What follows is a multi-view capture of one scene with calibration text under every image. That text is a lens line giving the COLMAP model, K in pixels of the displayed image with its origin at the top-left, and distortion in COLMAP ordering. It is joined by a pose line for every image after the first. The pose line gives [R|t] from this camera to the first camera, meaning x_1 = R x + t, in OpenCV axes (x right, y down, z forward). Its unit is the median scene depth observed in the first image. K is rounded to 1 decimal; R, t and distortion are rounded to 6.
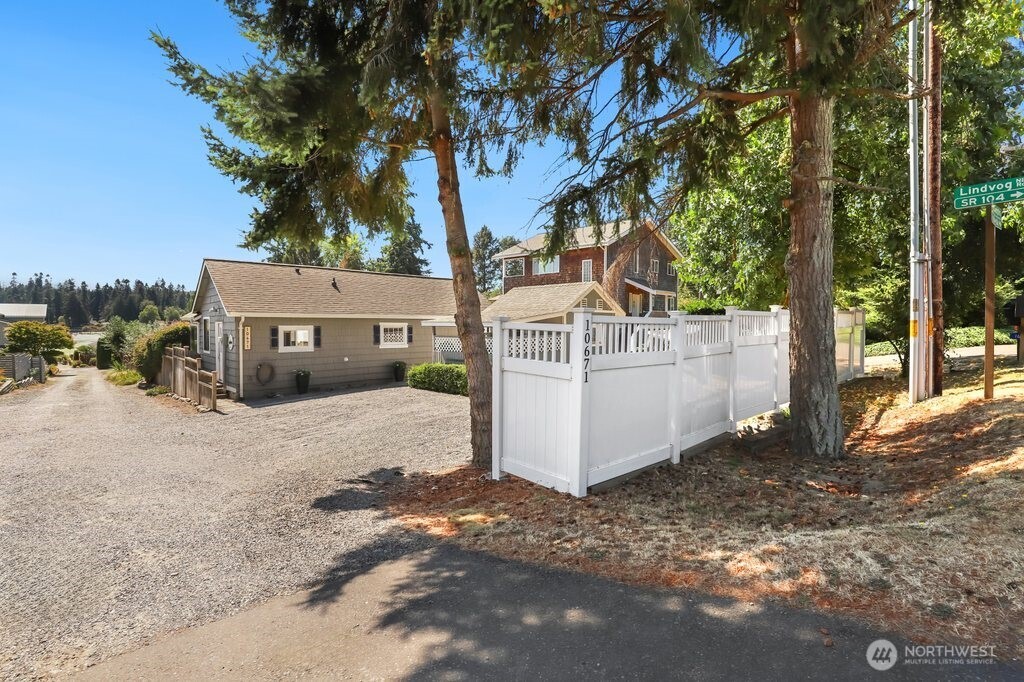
lens RADIAL K [[494.8, 0, 512.0], [0, 494.8, 341.0], [0, 0, 1]] dist [-0.003293, -0.000455]
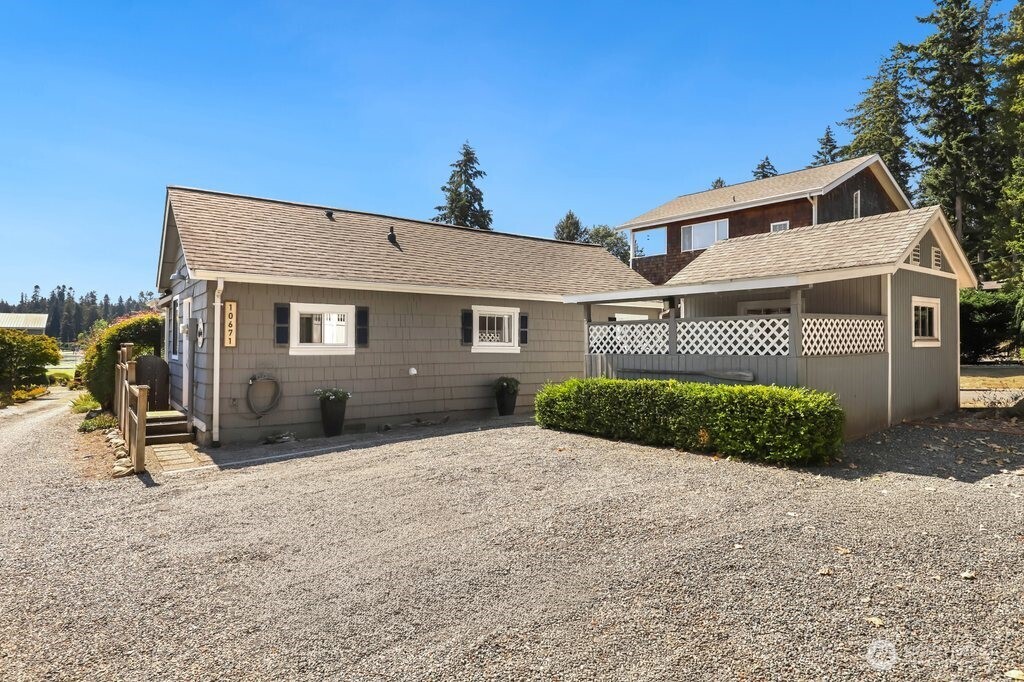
lens RADIAL K [[621.0, 0, 512.0], [0, 621.0, 341.0], [0, 0, 1]] dist [0.004501, 0.001038]
pose [[0.990882, 0.001665, -0.134721, -0.146932], [-0.006743, 0.999284, -0.037242, 0.030185], [0.134562, 0.037811, 0.990184, 0.369244]]
